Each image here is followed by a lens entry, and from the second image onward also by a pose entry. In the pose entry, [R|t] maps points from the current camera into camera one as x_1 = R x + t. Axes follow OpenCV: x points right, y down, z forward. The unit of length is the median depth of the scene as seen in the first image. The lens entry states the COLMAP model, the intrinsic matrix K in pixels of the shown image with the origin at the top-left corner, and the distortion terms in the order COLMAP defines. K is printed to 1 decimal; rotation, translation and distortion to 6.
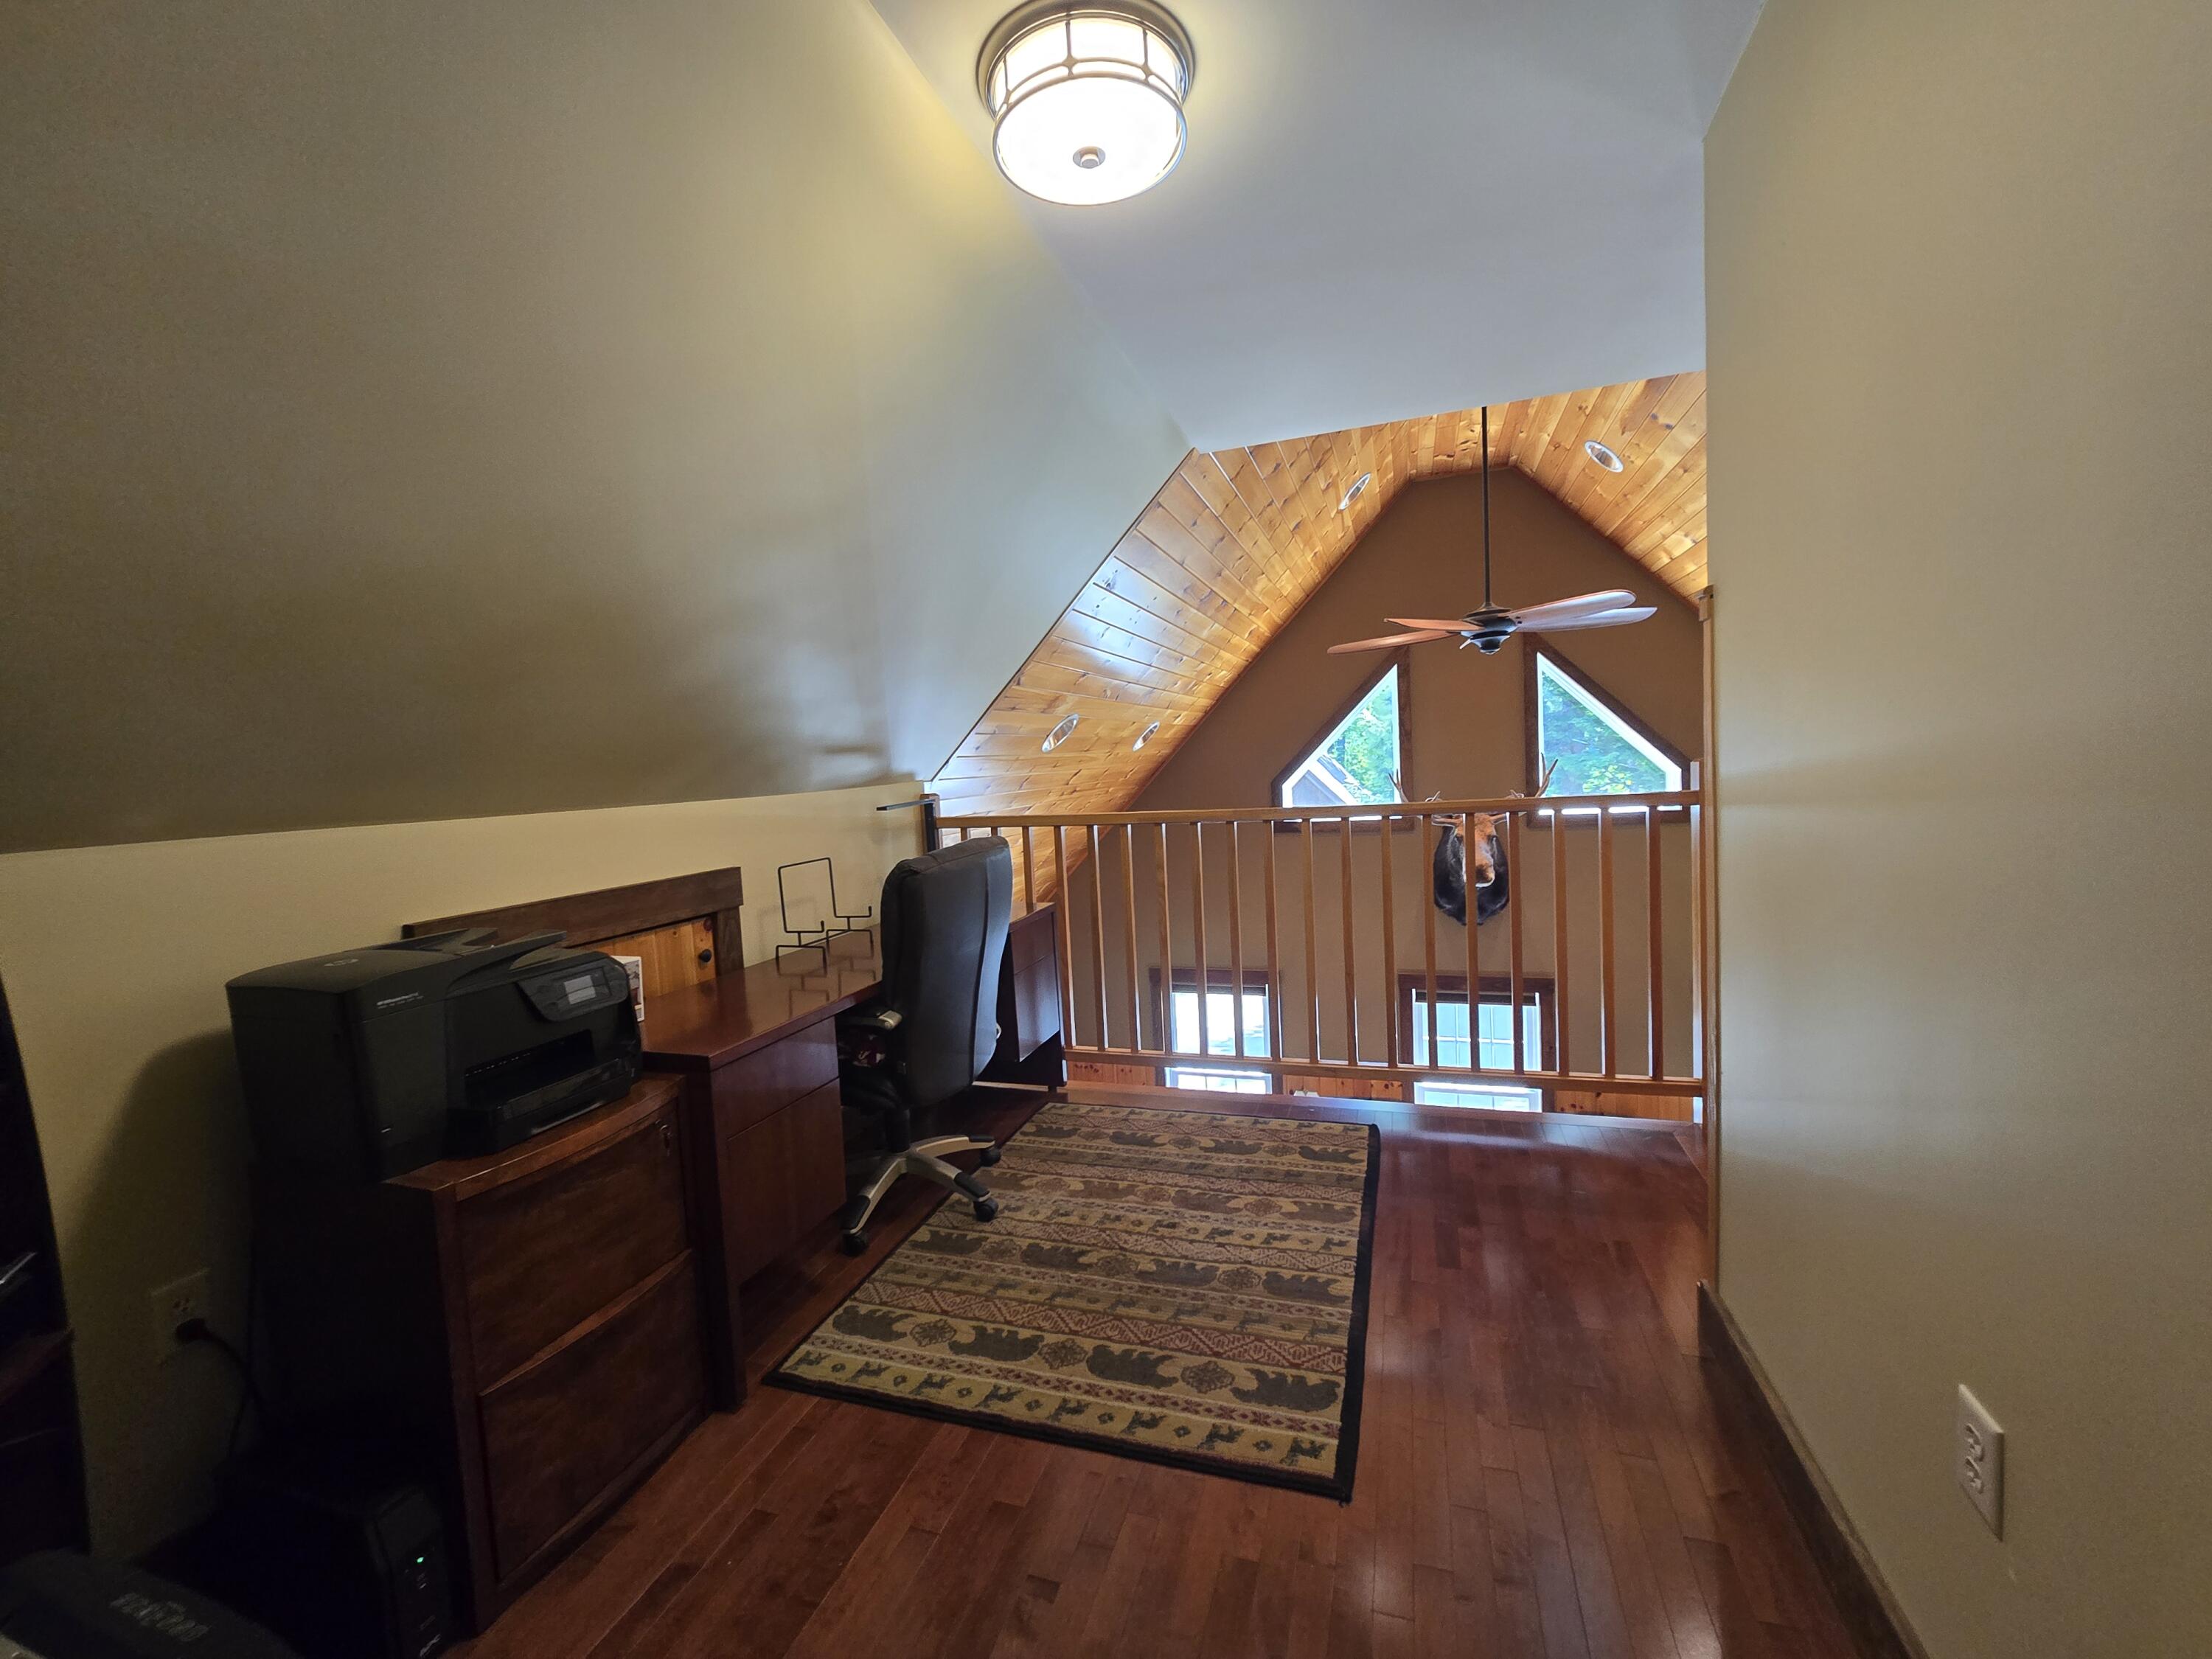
lens RADIAL K [[908.4, 0, 1095.0], [0, 908.4, 823.4], [0, 0, 1]] dist [-0.002857, -0.000045]
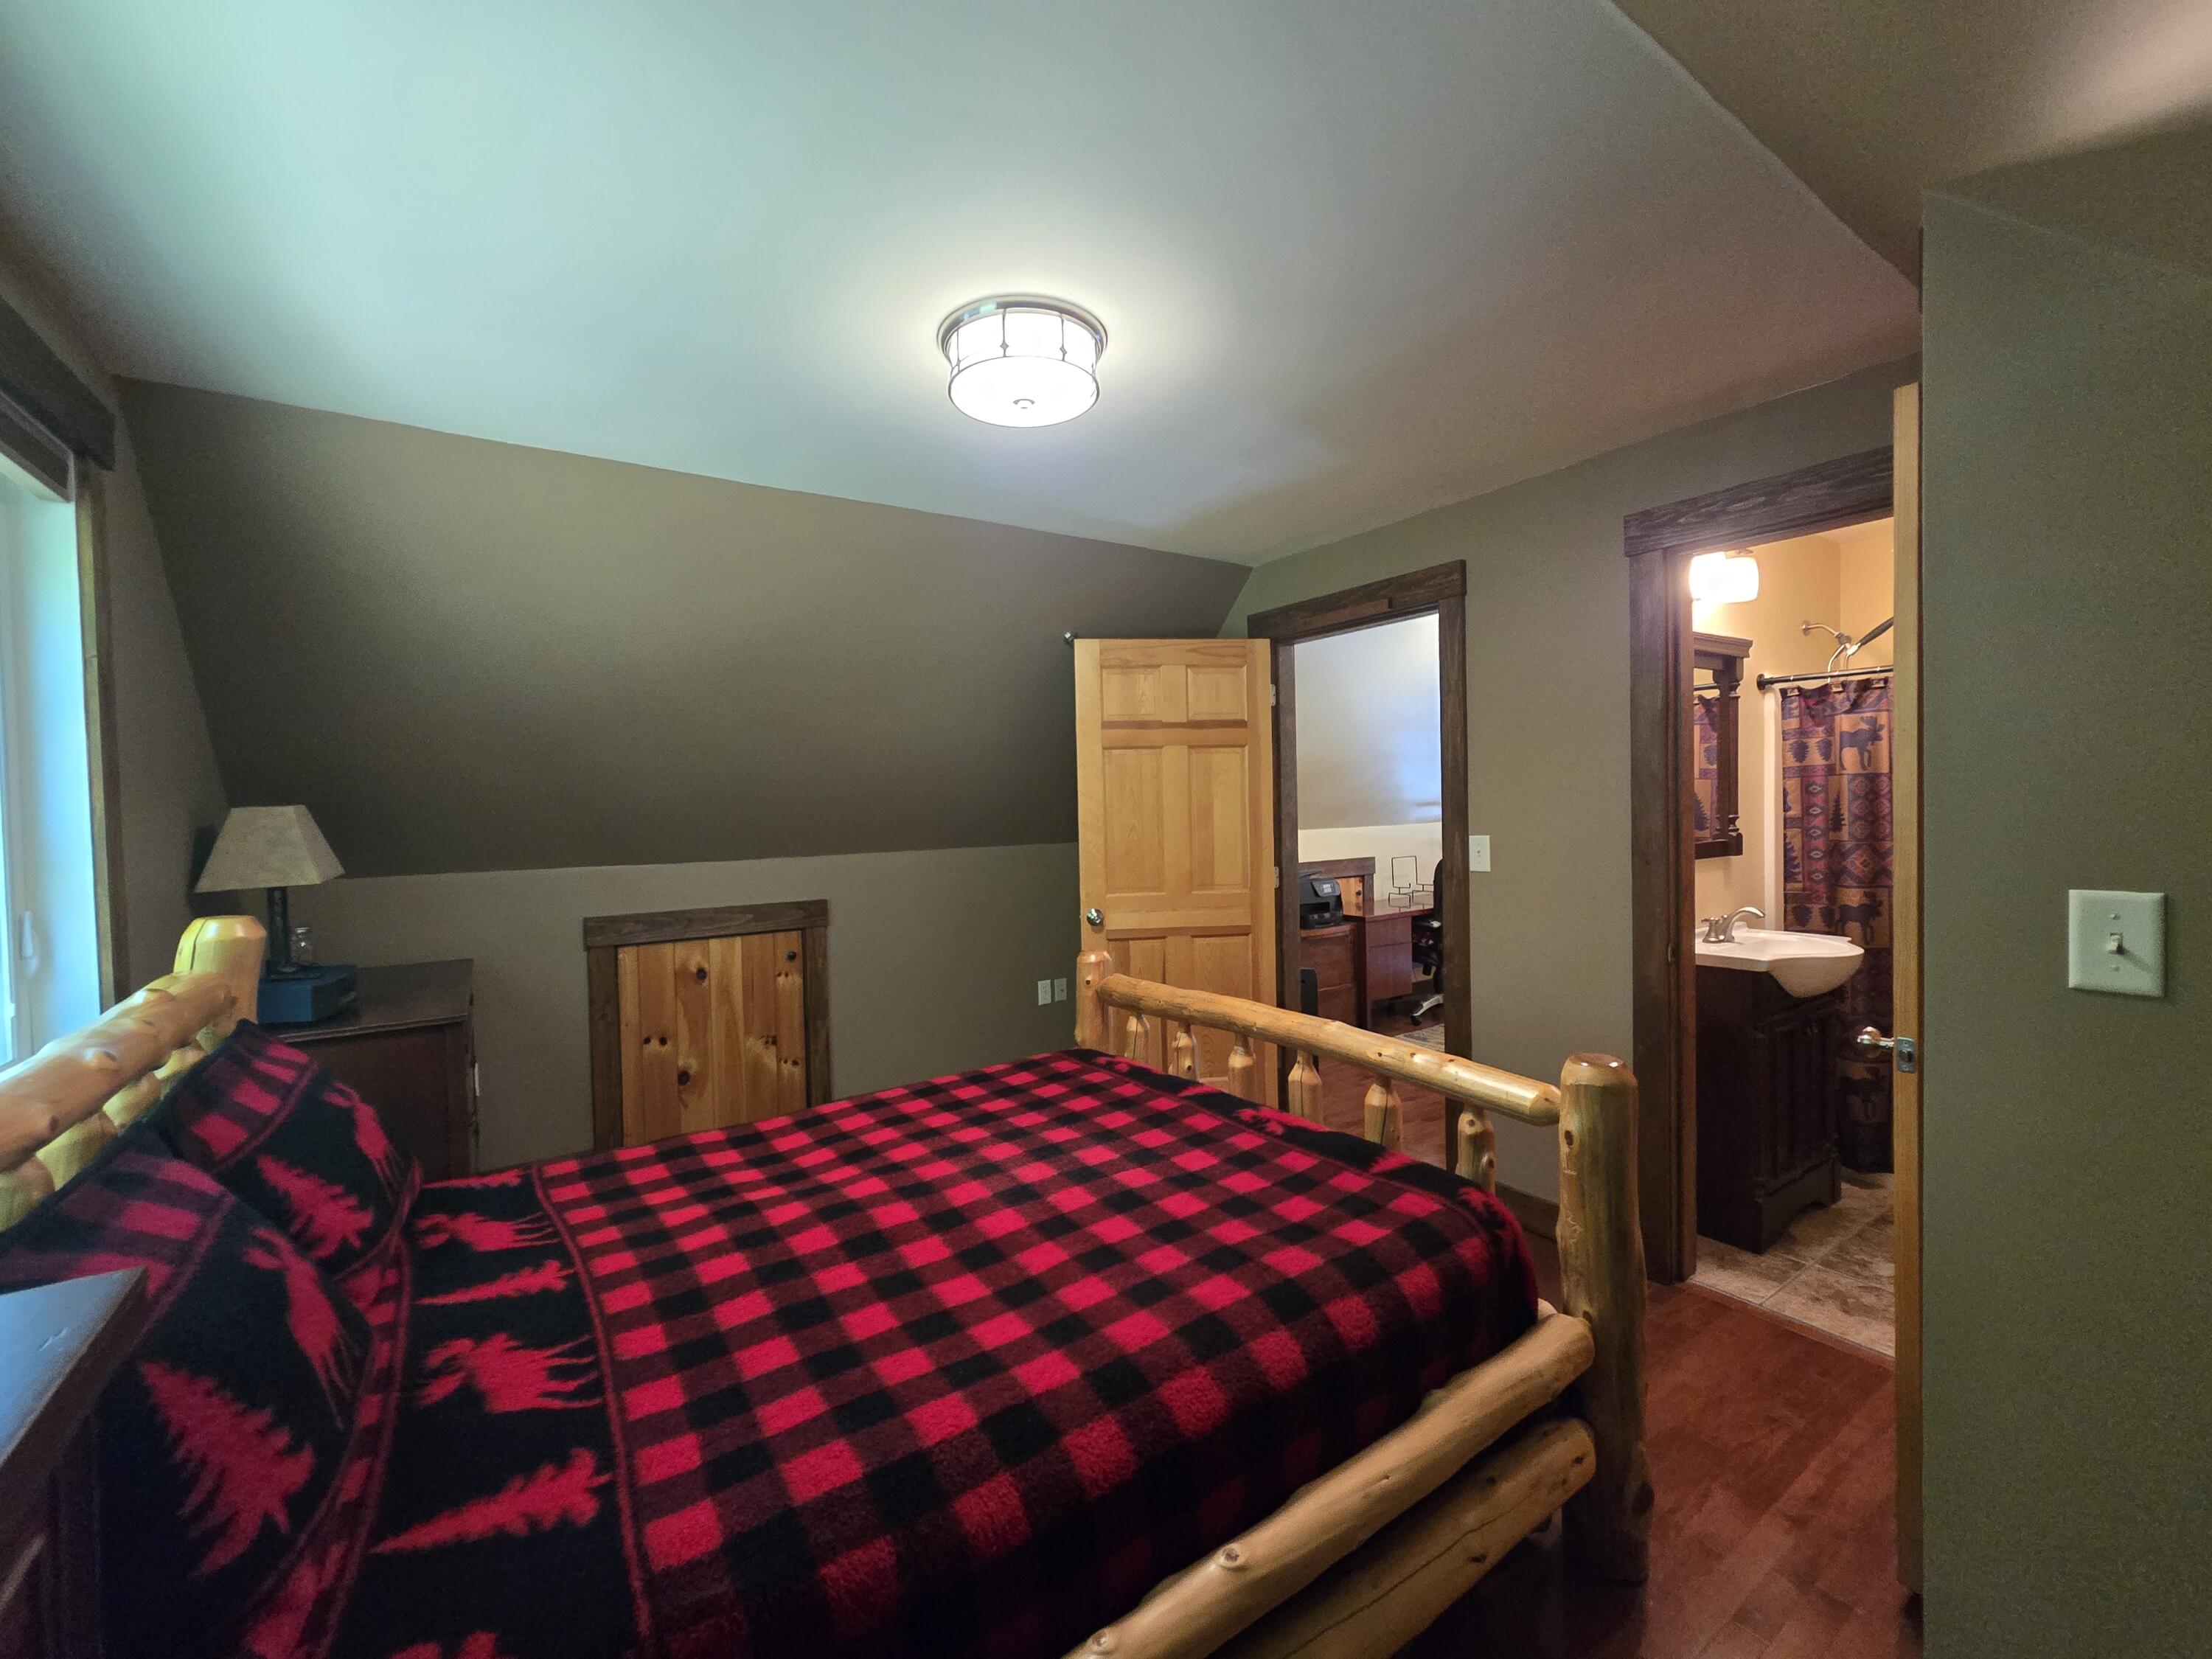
lens RADIAL K [[908.4, 0, 1098.4], [0, 908.4, 826.7], [0, 0, 1]] dist [-0.002857, -0.000045]
pose [[0.794808, 0.056810, -0.604196, 0.496193], [-0.060252, 0.998077, 0.014585, -0.021046], [0.603862, 0.024811, 0.796702, -1.430836]]
